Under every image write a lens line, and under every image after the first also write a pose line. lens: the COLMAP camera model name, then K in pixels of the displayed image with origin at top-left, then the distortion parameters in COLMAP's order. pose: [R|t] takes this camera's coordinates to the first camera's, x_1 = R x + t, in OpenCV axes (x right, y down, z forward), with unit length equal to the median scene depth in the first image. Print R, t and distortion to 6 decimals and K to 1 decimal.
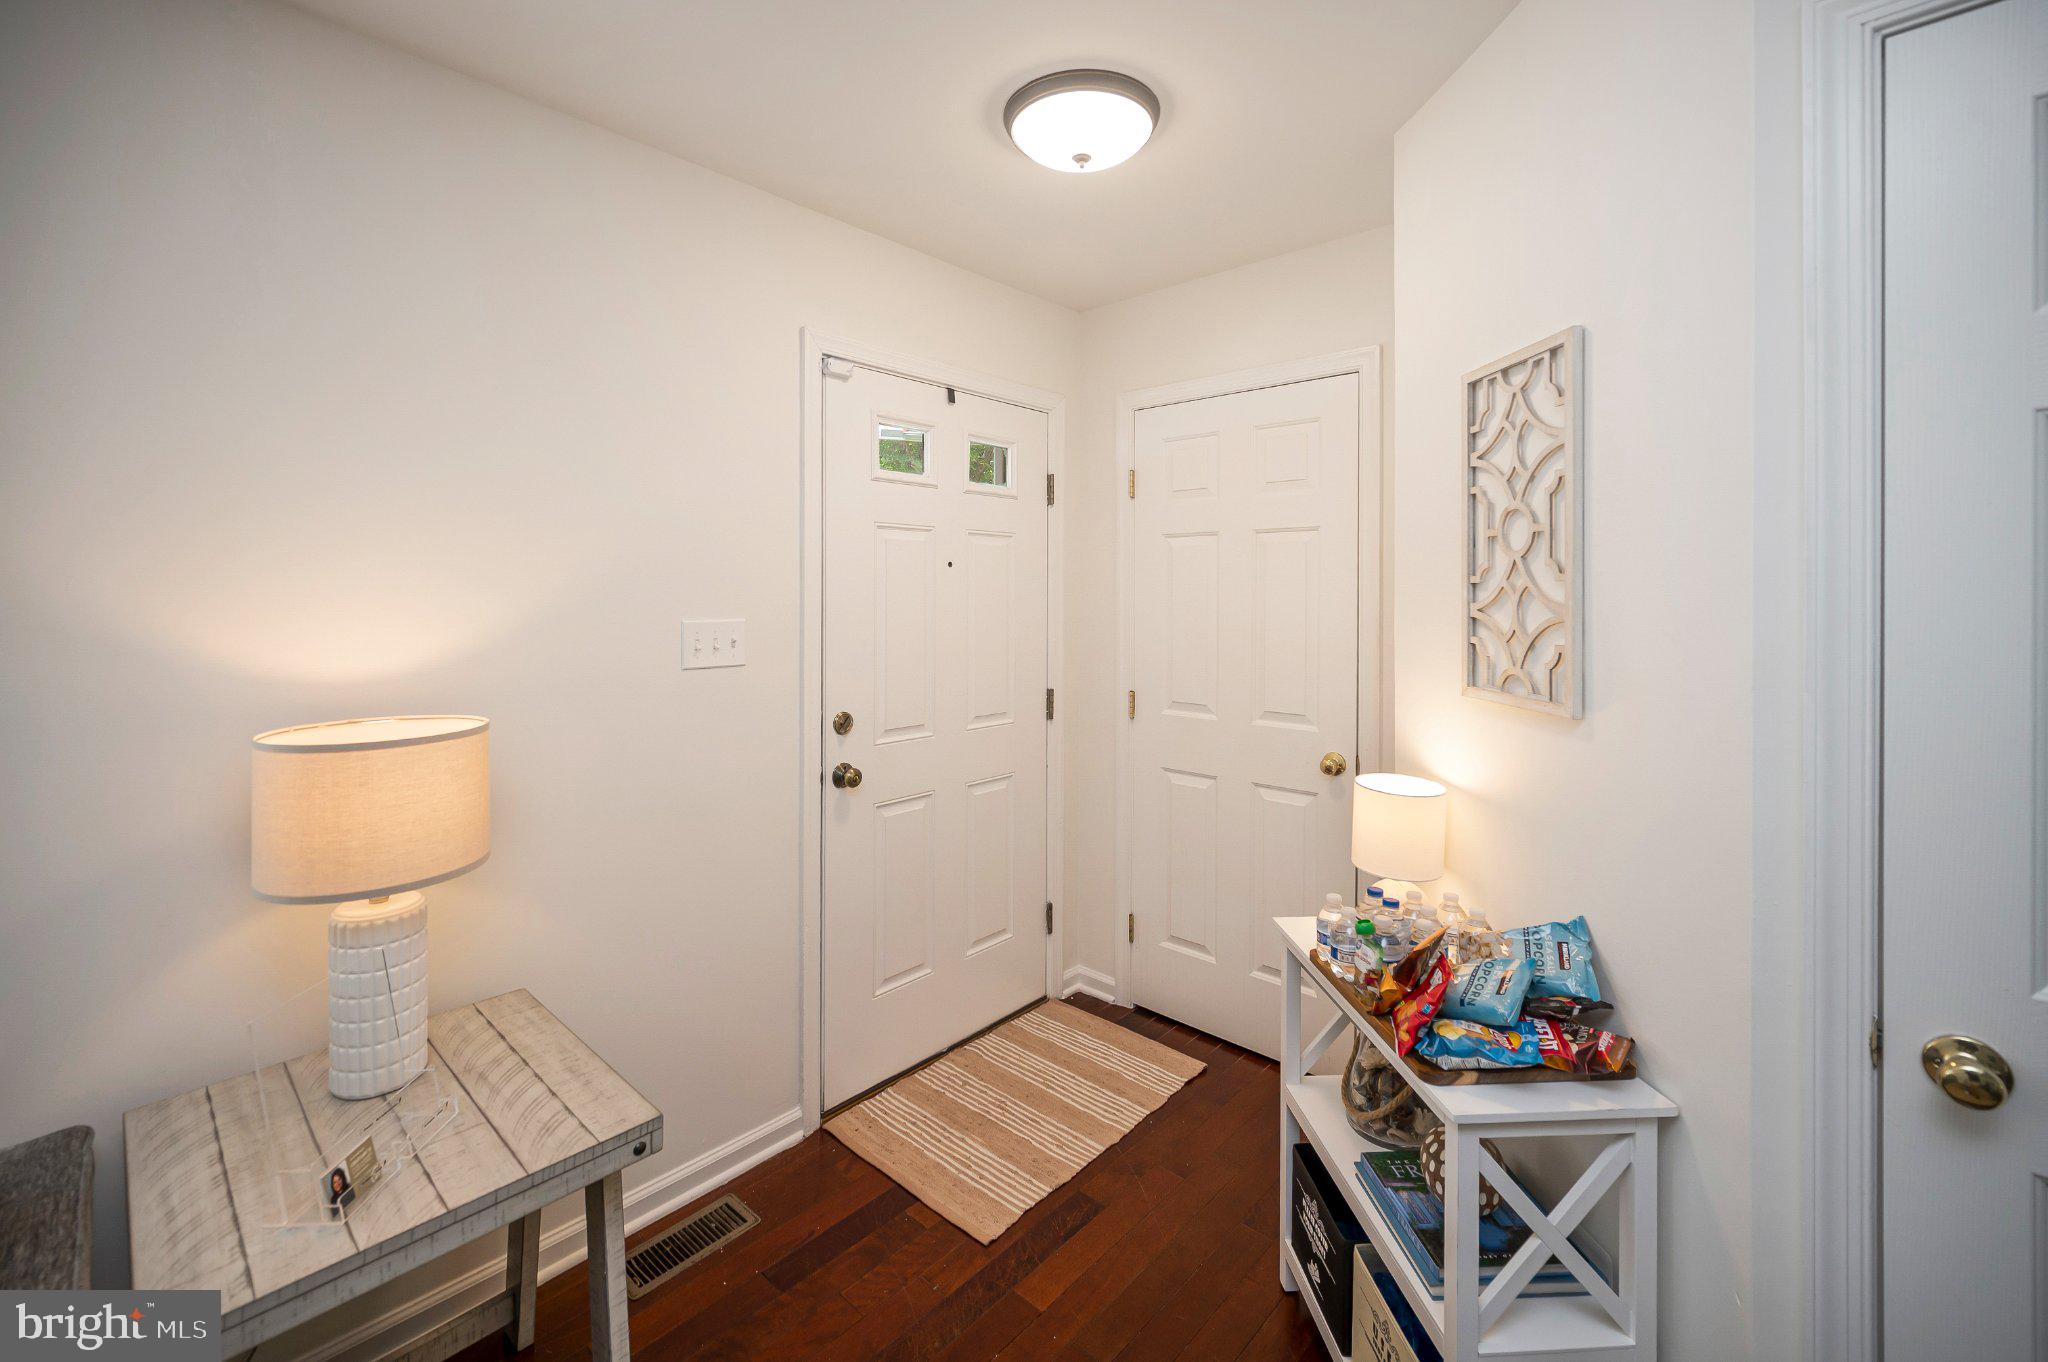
lens RADIAL K [[847.0, 0, 1017.6], [0, 847.0, 601.3], [0, 0, 1]] dist [0.000831, -0.000197]
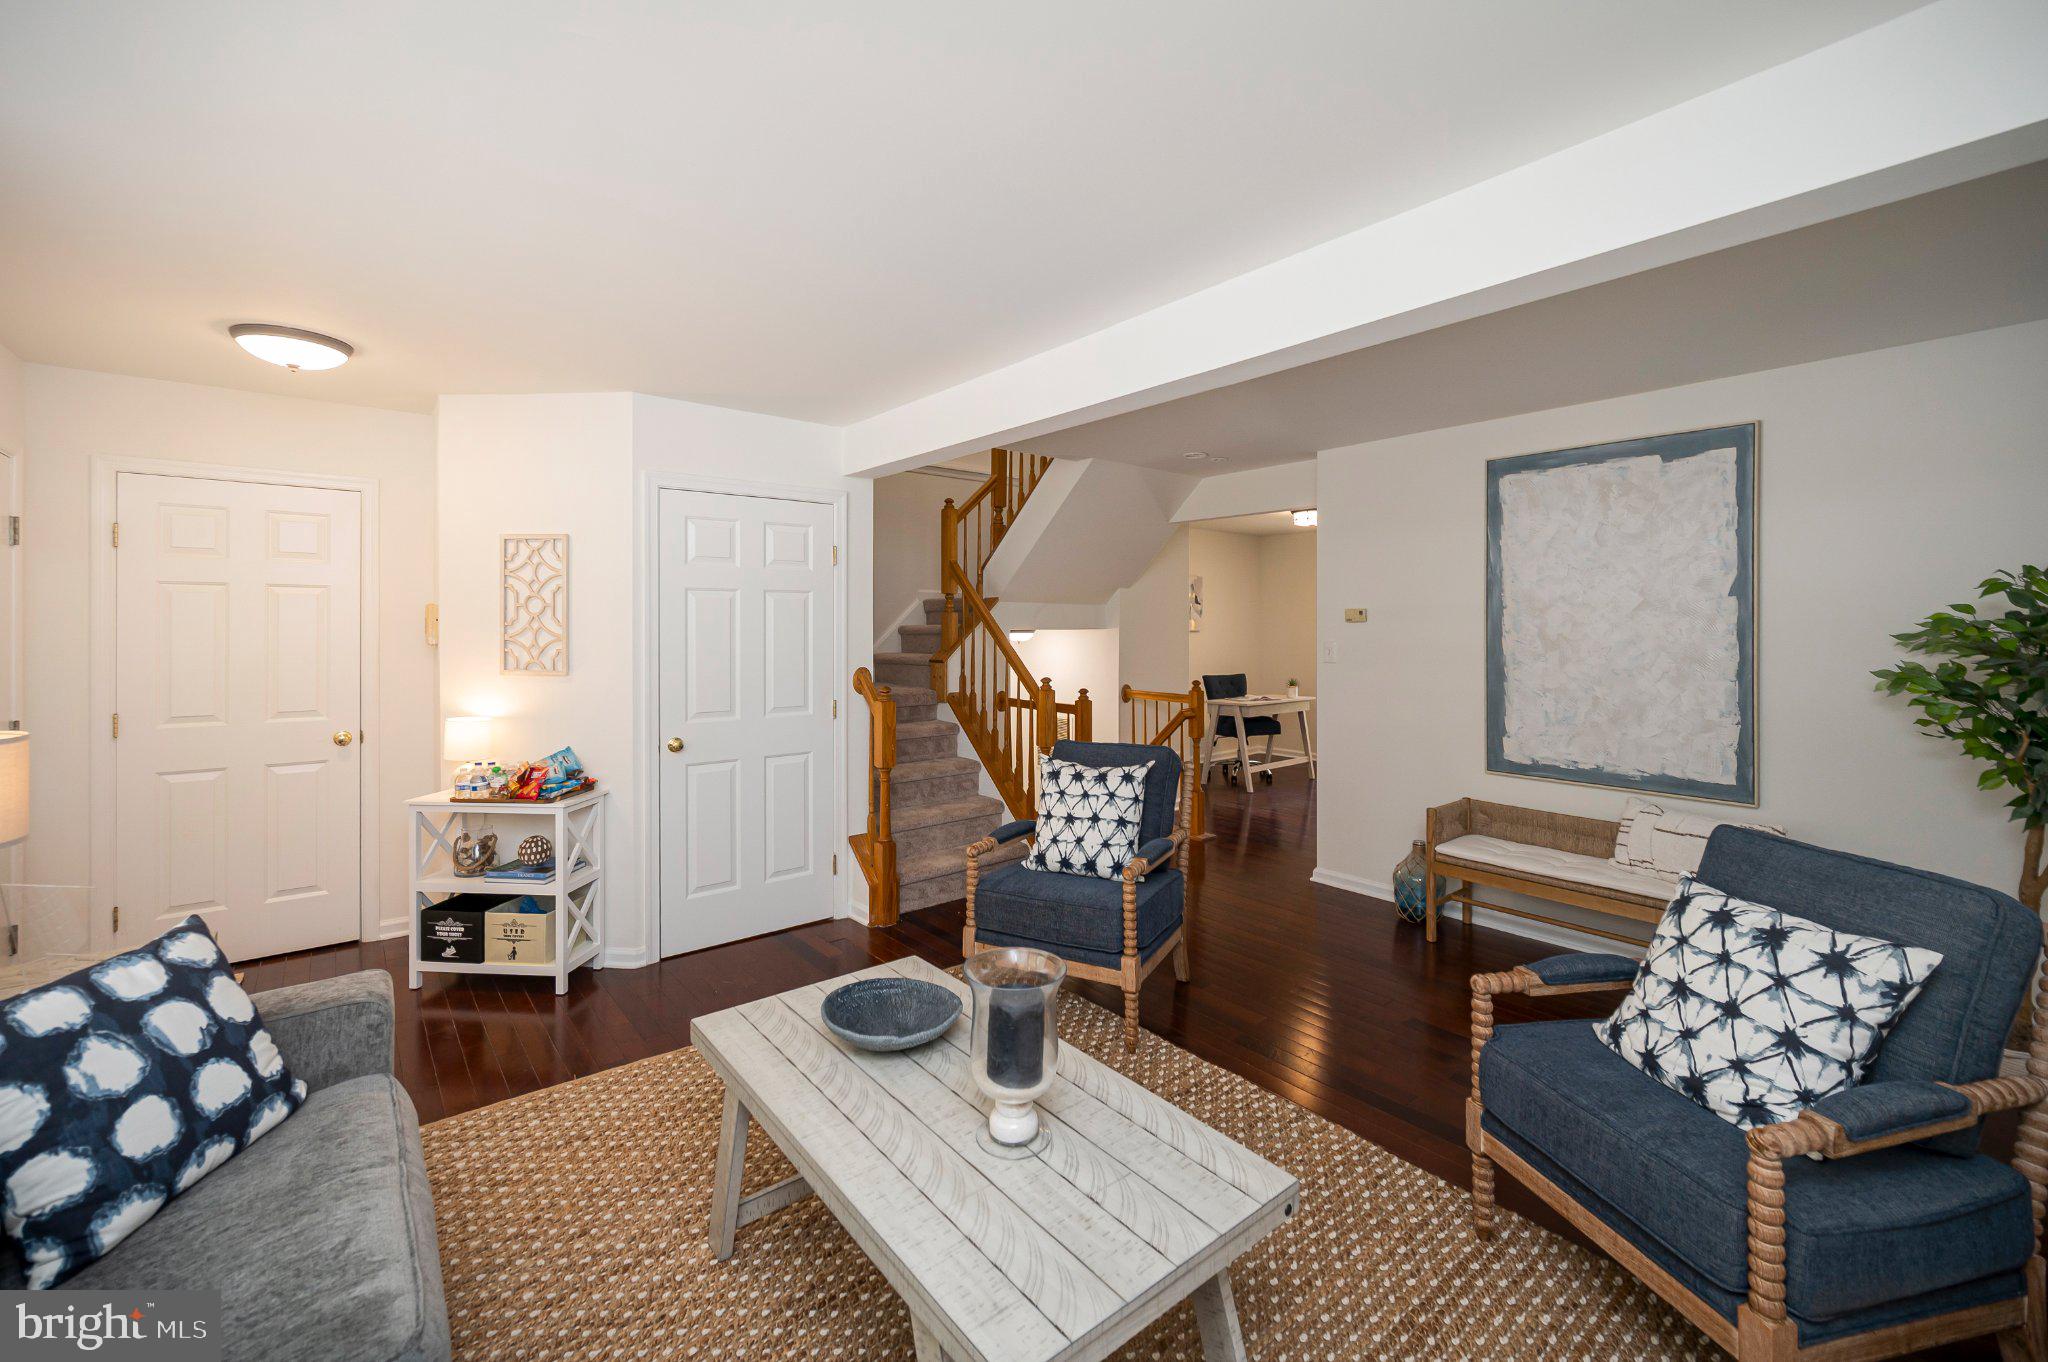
lens RADIAL K [[831.6, 0, 1016.7], [0, 831.6, 638.9], [0, 0, 1]] dist [0.011694, -0.000064]
pose [[0.145007, -0.009421, 0.989386, -1.604426], [0.007606, 0.999936, 0.008406, 0.007044], [-0.989401, 0.006306, 0.145069, -0.750123]]
